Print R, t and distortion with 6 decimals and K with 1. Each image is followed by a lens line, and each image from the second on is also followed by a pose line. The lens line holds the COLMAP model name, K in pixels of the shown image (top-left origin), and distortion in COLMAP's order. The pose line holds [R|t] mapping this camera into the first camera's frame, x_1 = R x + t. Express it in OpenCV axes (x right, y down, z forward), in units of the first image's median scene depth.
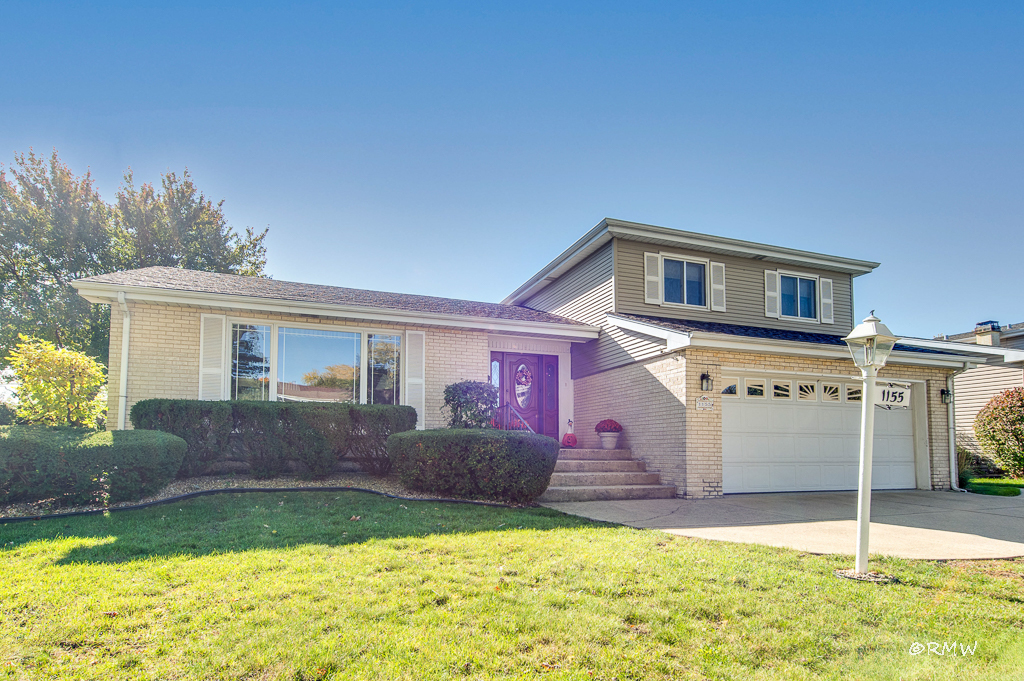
lens RADIAL K [[523.3, 0, 544.4], [0, 523.3, 343.4], [0, 0, 1]] dist [0.019977, -0.000457]
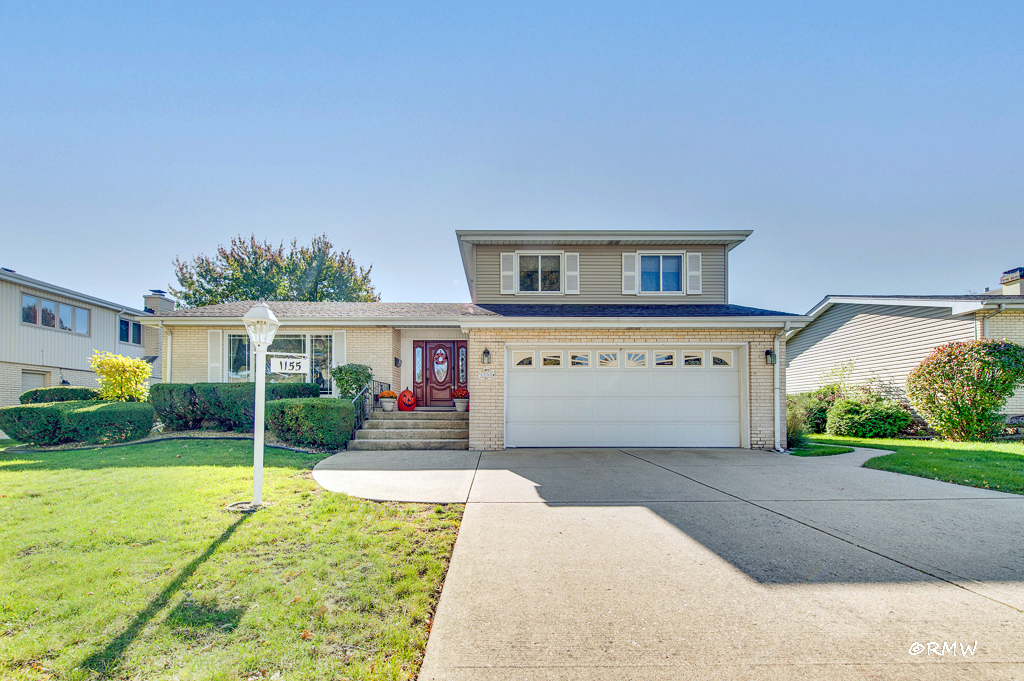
lens RADIAL K [[405.9, 0, 509.5], [0, 405.9, 344.2], [0, 0, 1]] dist [0.019274, -0.005593]
pose [[0.940299, -0.061111, -0.334819, 0.546435], [0.071334, 0.997285, 0.018307, 0.025673], [0.332791, -0.041098, 0.942105, 0.102956]]
